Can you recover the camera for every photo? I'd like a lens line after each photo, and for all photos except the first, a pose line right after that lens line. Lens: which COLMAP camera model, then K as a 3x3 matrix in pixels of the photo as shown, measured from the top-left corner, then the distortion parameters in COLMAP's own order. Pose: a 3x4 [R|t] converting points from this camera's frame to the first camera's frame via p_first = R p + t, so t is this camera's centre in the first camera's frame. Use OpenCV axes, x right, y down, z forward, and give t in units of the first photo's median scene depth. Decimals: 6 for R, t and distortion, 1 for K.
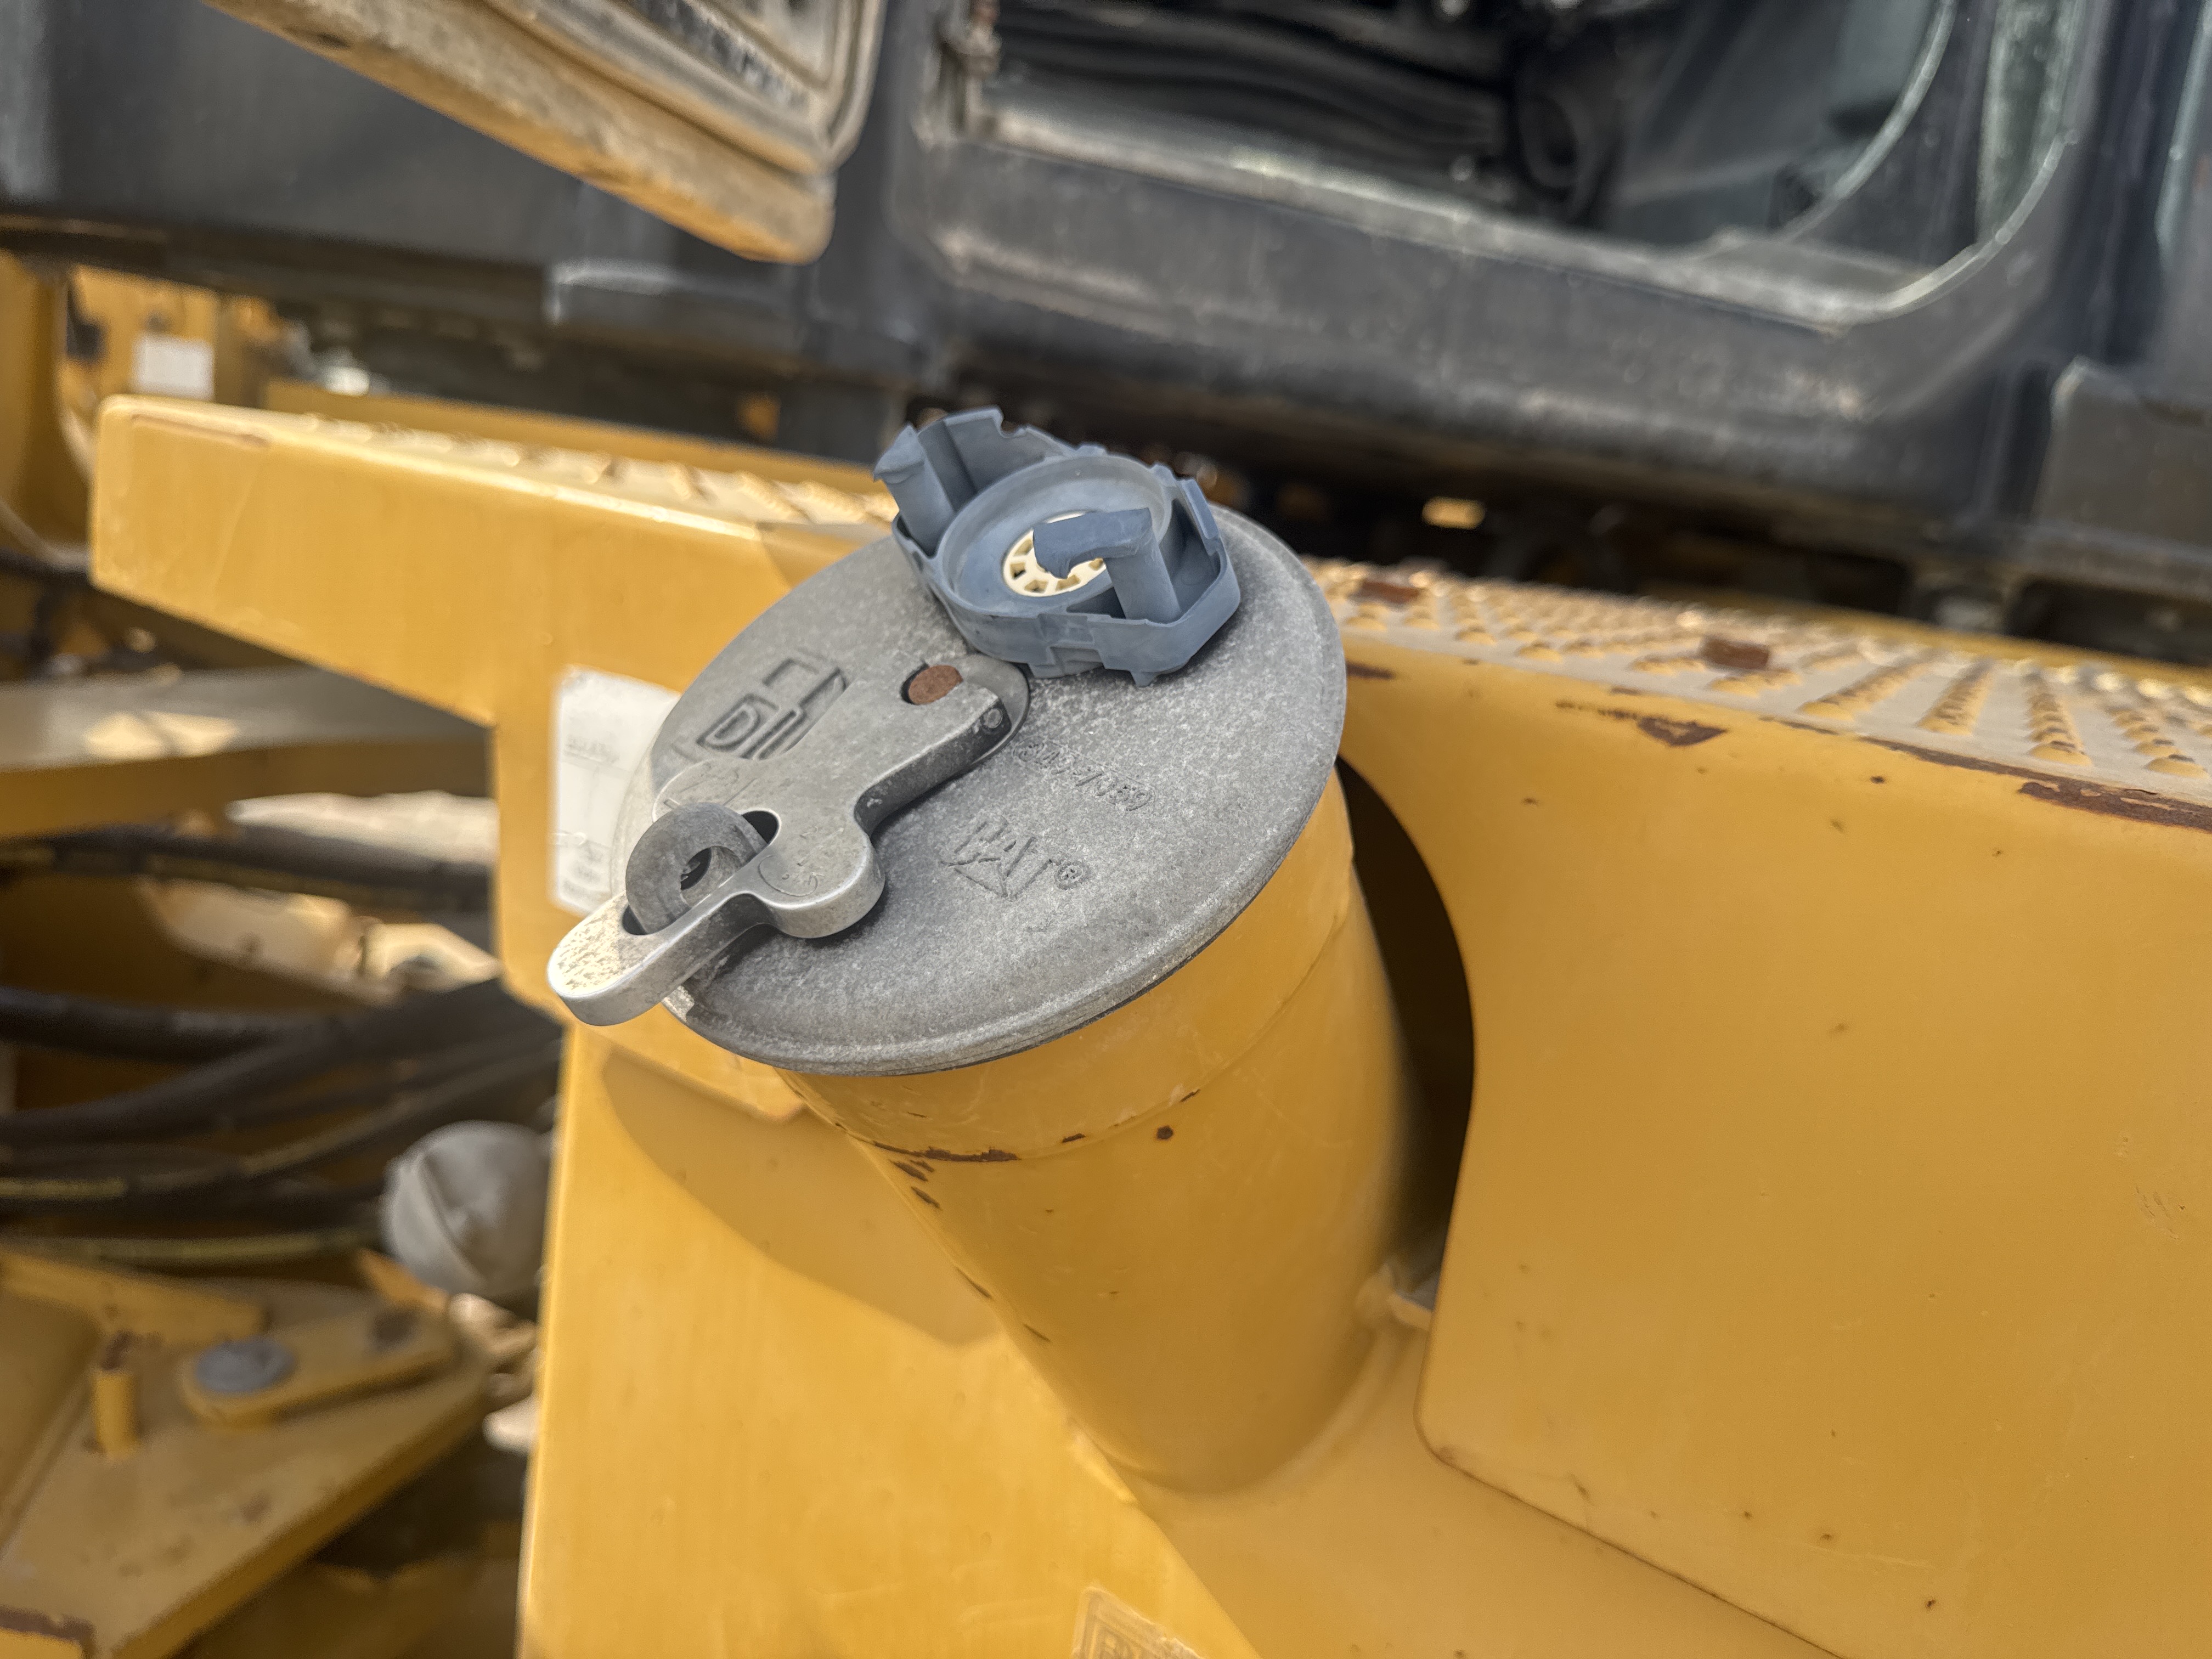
lens RADIAL K [[1566.2, 0, 1142.5], [0, 1566.2, 828.6], [0, 0, 1]] dist [-0.008377, -0.015443]
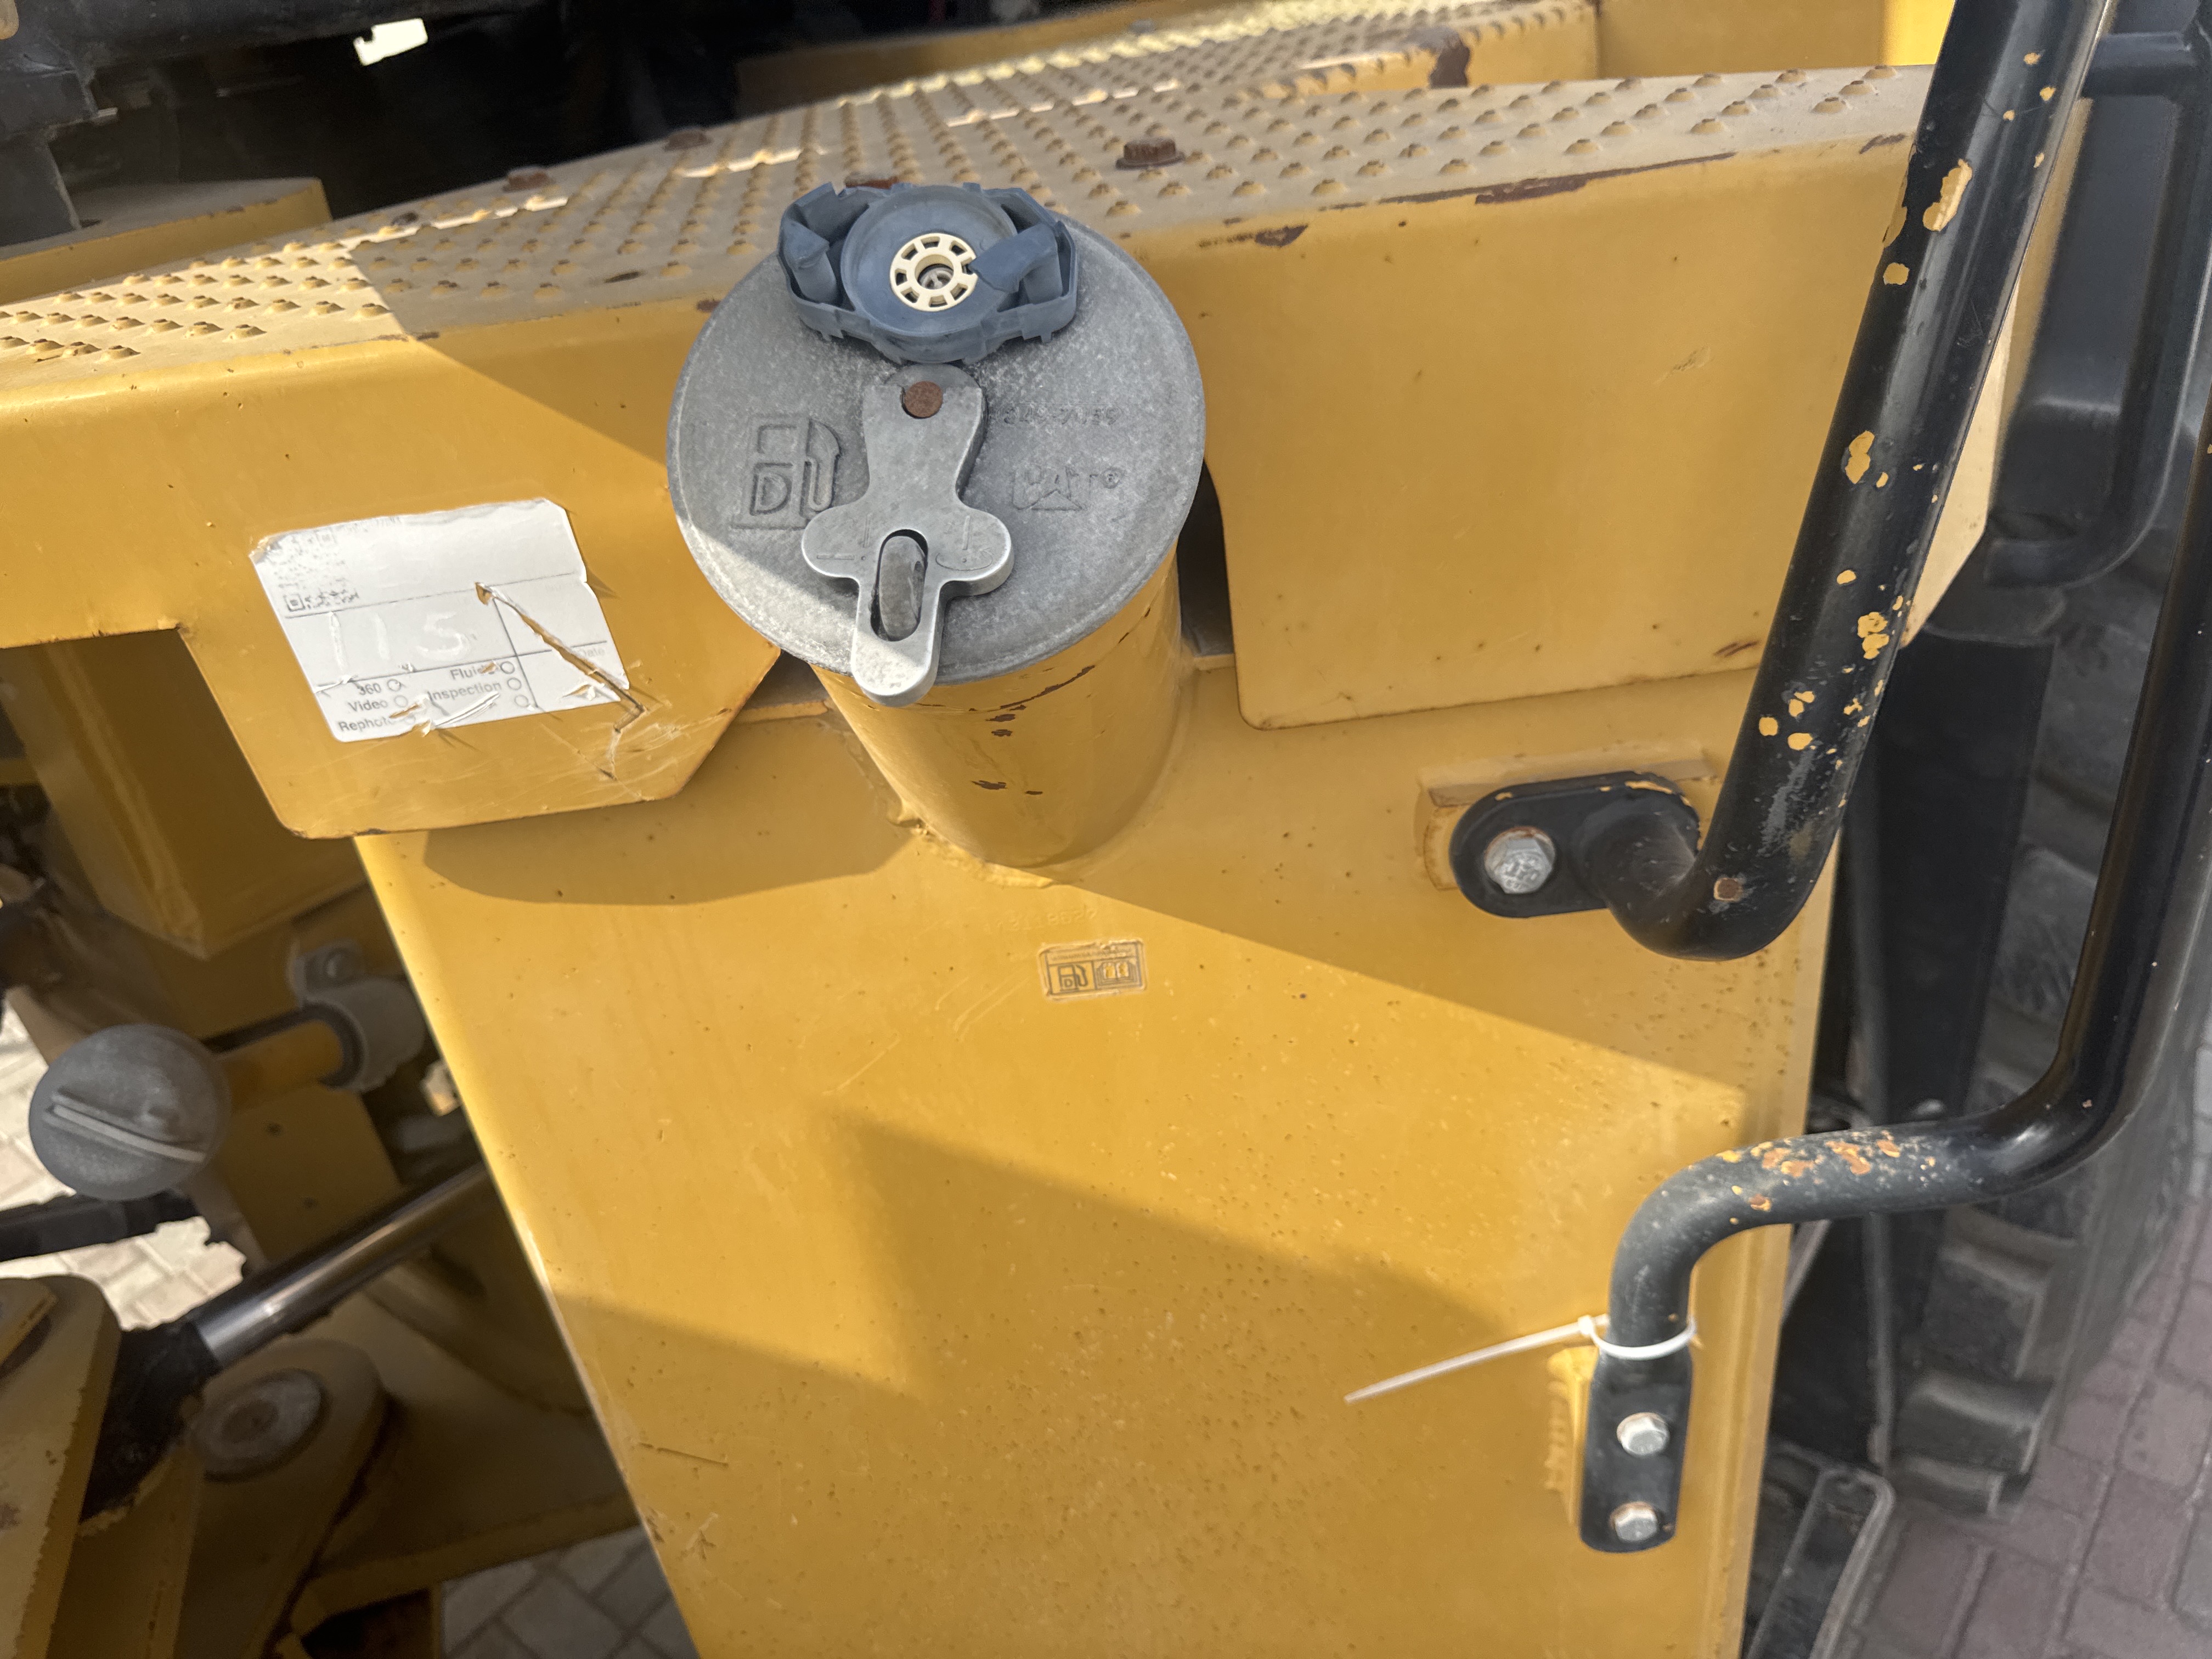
lens RADIAL K [[1504.0, 0, 1103.7], [0, 1504.0, 800.3], [0, 0, 1]] dist [0.026699, -0.001541]
pose [[0.760667, -0.510564, 0.400887, -0.721269], [0.352961, 0.843601, 0.404668, -0.272582], [-0.544798, -0.166319, 0.821908, -0.253730]]
